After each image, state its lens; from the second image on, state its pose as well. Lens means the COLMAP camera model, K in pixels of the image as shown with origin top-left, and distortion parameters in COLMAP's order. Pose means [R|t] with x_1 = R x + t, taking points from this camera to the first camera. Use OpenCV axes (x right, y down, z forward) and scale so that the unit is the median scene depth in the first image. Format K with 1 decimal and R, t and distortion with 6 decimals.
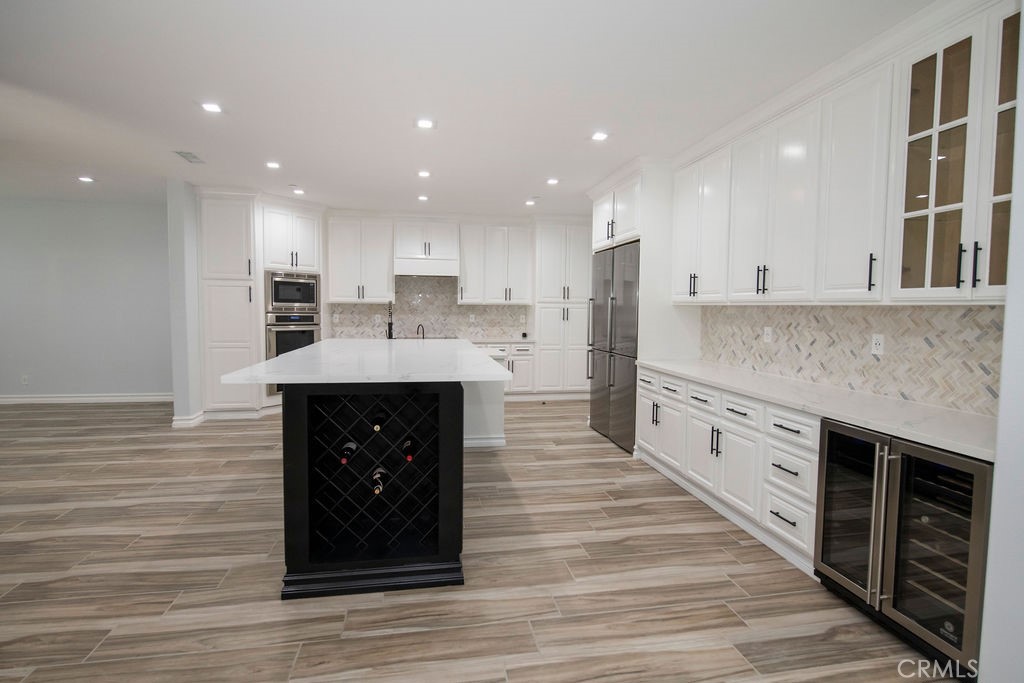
lens RADIAL K [[500.4, 0, 512.0], [0, 500.4, 341.5], [0, 0, 1]] dist [0.002444, -0.007916]
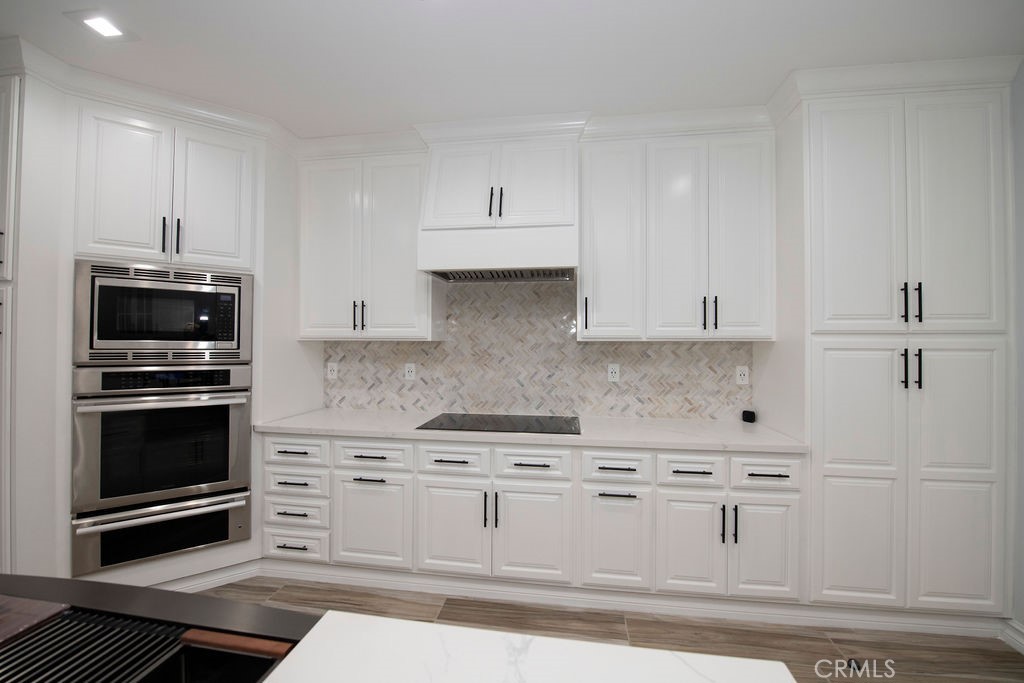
lens RADIAL K [[412.1, 0, 512.3], [0, 412.1, 338.7], [0, 0, 1]] dist [-0.011718, -0.003385]
pose [[0.946356, -0.009943, -0.322974, -0.053129], [-0.015637, 0.996946, -0.076511, -0.052523], [0.322748, 0.077457, 0.943310, 0.708296]]
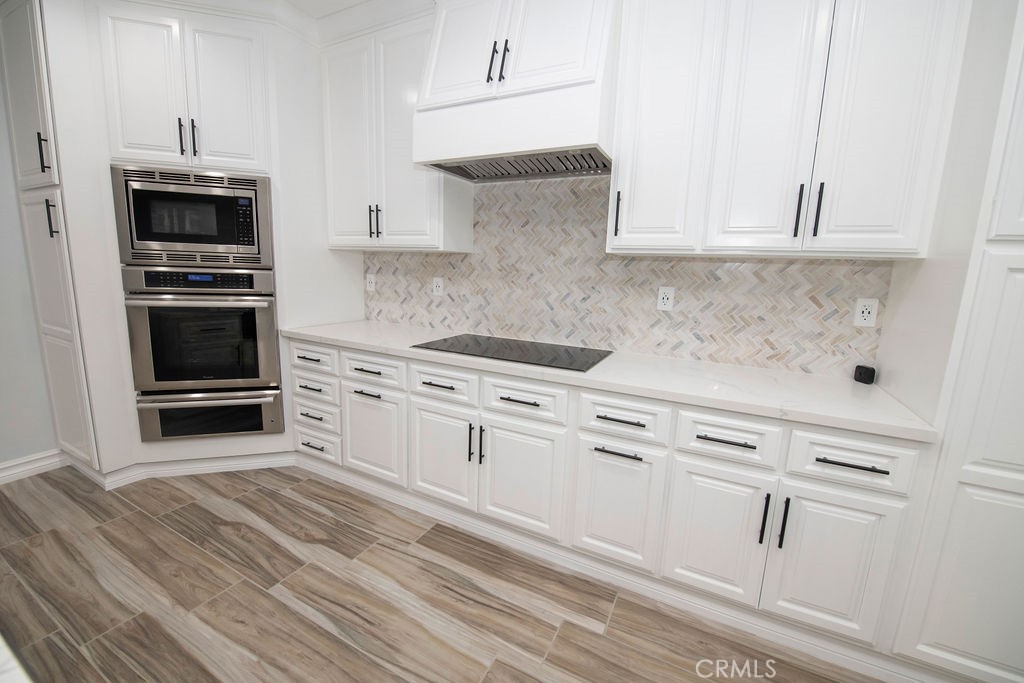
lens RADIAL K [[412.1, 0, 512.3], [0, 412.1, 338.7], [0, 0, 1]] dist [-0.011718, -0.003385]
pose [[0.790137, 0.120729, -0.600923, 0.005187], [-0.068074, 0.991629, 0.109716, -0.048169], [0.609138, -0.045783, 0.791741, 0.807652]]
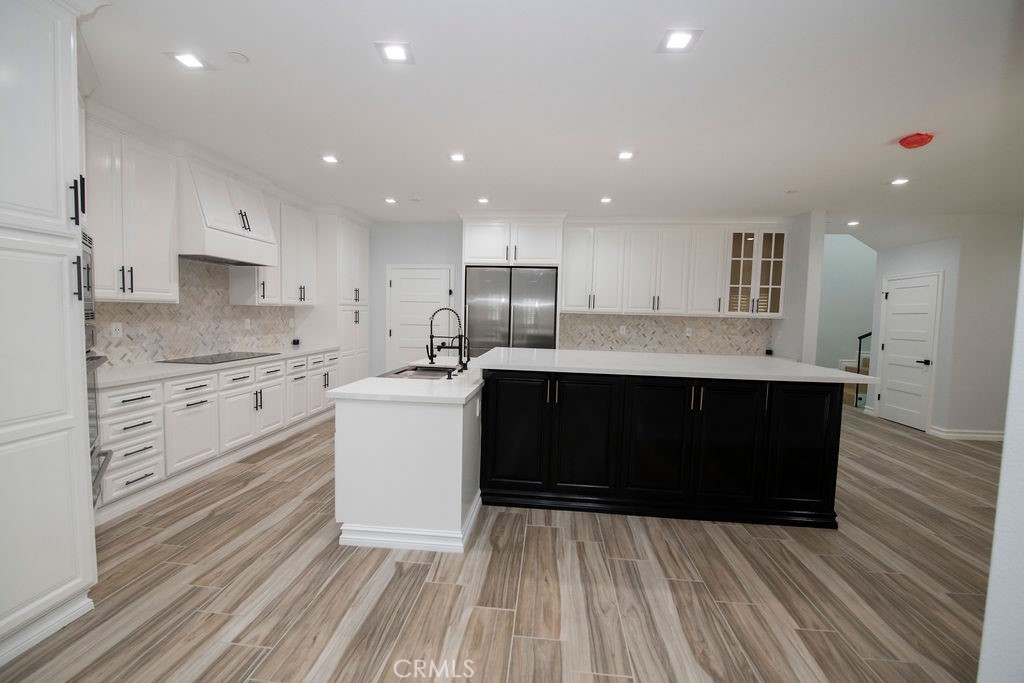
lens RADIAL K [[412.1, 0, 512.3], [0, 412.1, 338.7], [0, 0, 1]] dist [-0.011718, -0.003385]
pose [[0.273666, -0.063928, 0.959698, -0.603101], [0.044246, 0.997569, 0.053834, -0.044623], [-0.960807, 0.027730, 0.275829, 0.521892]]
